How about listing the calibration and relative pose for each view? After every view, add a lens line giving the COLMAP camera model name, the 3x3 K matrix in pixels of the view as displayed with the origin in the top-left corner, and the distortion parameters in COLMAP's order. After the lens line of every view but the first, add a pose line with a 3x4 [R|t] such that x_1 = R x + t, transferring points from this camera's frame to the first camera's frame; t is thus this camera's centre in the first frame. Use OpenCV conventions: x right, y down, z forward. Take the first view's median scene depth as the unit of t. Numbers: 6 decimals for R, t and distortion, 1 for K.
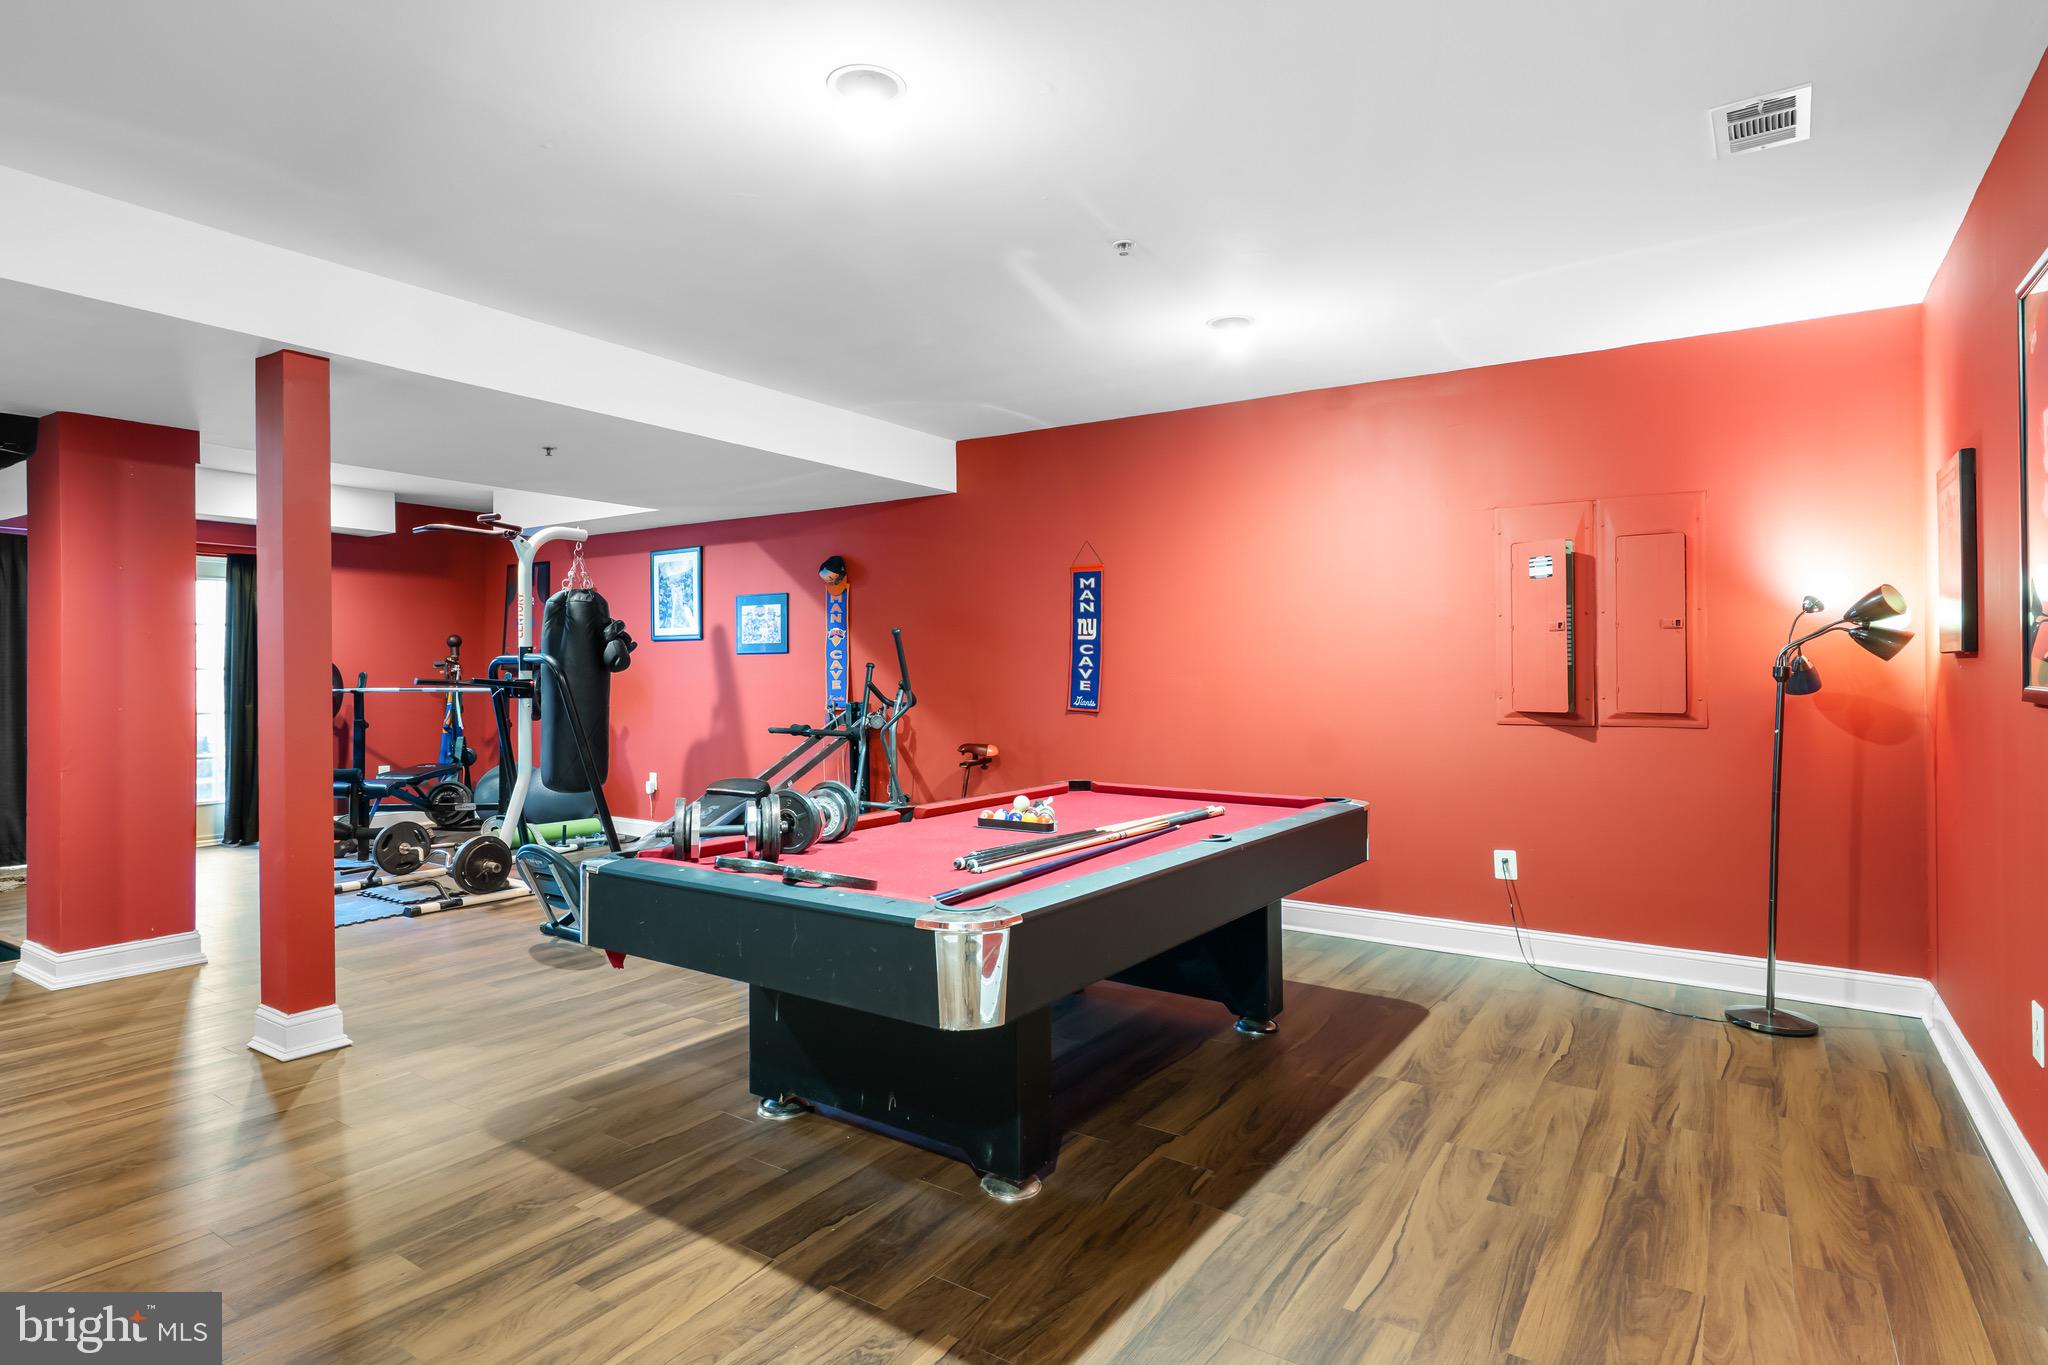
lens RADIAL K [[1086.4, 0, 1025.5], [0, 1086.4, 670.9], [0, 0, 1]] dist [-0.002522, 0.000907]
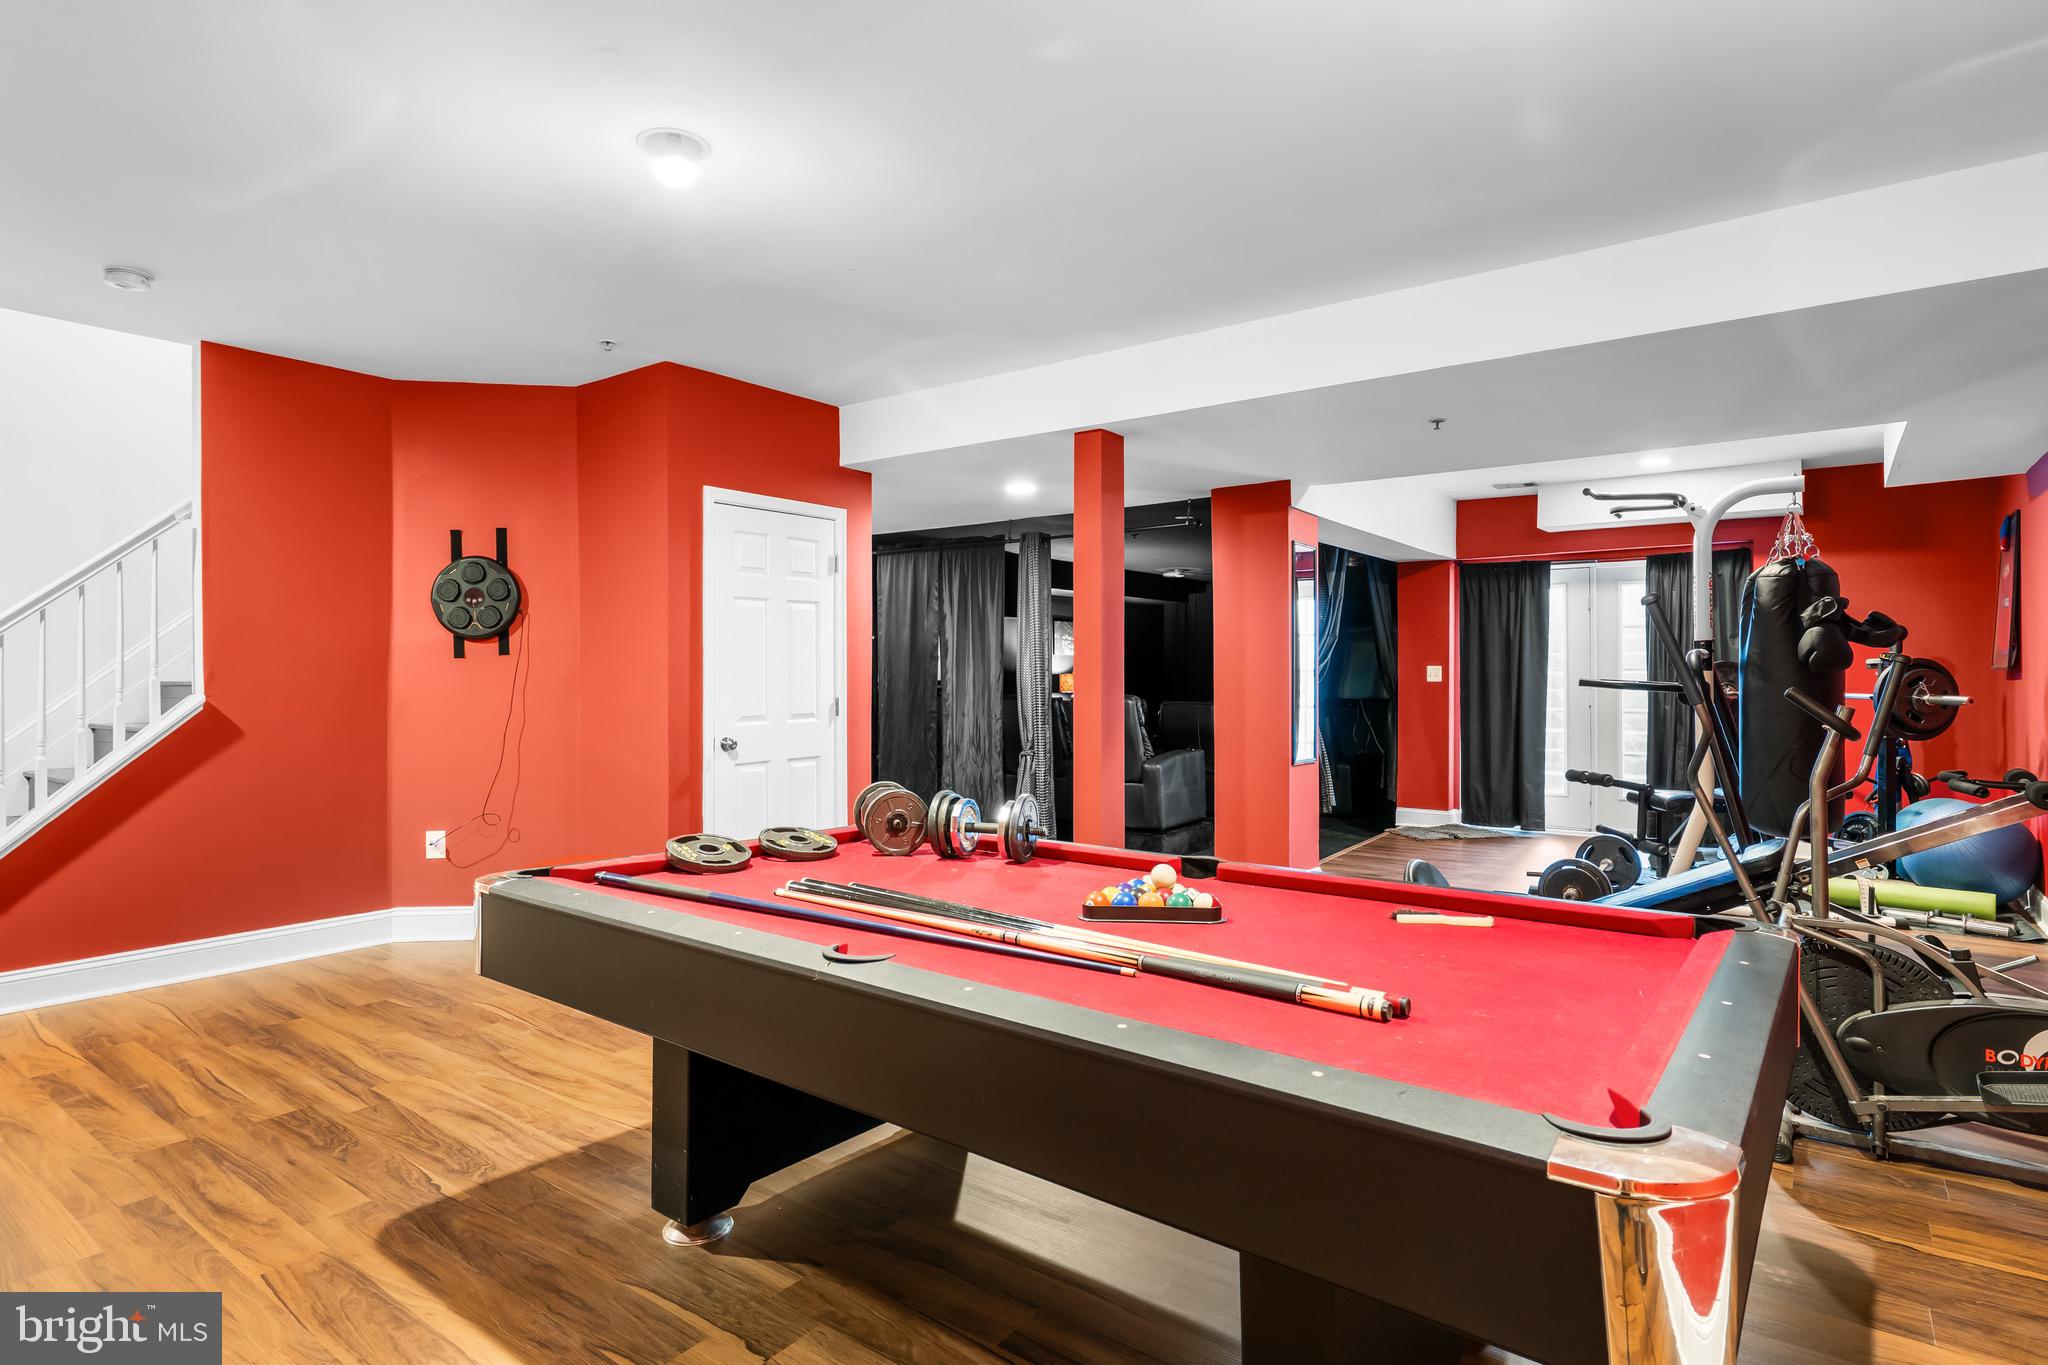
lens RADIAL K [[1086.4, 0, 1029.0], [0, 1086.4, 683.5], [0, 0, 1]] dist [-0.002522, 0.000907]
pose [[-0.057908, 0.010527, -0.998266, 0.655412], [0.000318, 0.999945, 0.010527, 0.002268], [0.998322, 0.000292, -0.057908, 0.988703]]
